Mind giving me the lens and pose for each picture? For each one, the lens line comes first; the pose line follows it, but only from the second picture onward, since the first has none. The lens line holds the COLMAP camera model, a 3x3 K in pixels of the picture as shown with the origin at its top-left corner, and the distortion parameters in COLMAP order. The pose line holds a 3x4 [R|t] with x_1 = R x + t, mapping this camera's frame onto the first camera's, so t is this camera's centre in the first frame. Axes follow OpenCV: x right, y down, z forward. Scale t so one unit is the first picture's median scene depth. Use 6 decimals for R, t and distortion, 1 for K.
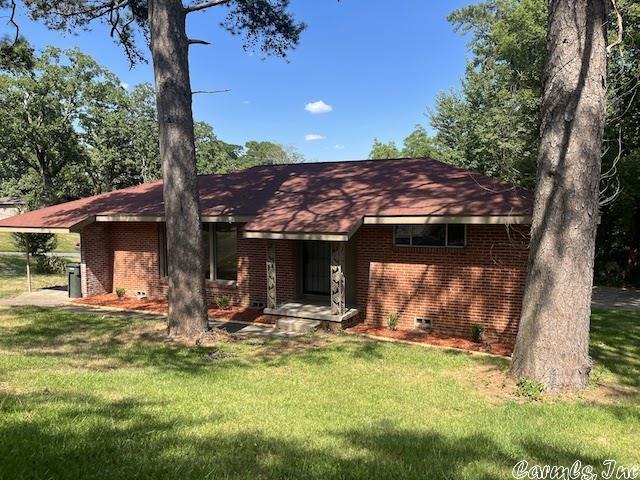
lens RADIAL K [[487.7, 0, 320.0], [0, 487.7, 240.0], [0, 0, 1]] dist [0.092568, -0.110625]
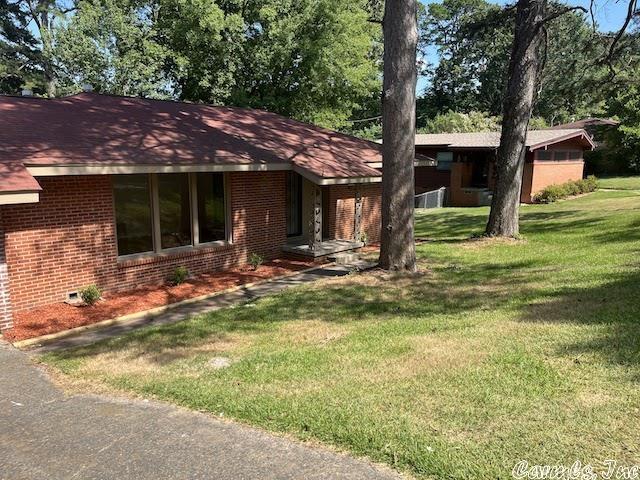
lens RADIAL K [[487.7, 0, 320.0], [0, 487.7, 240.0], [0, 0, 1]] dist [0.092568, -0.110625]
pose [[0.271590, -0.159971, 0.949025, -0.962918], [0.052732, 0.987081, 0.151295, -0.038182], [-0.960967, 0.008954, 0.276517, 0.609533]]
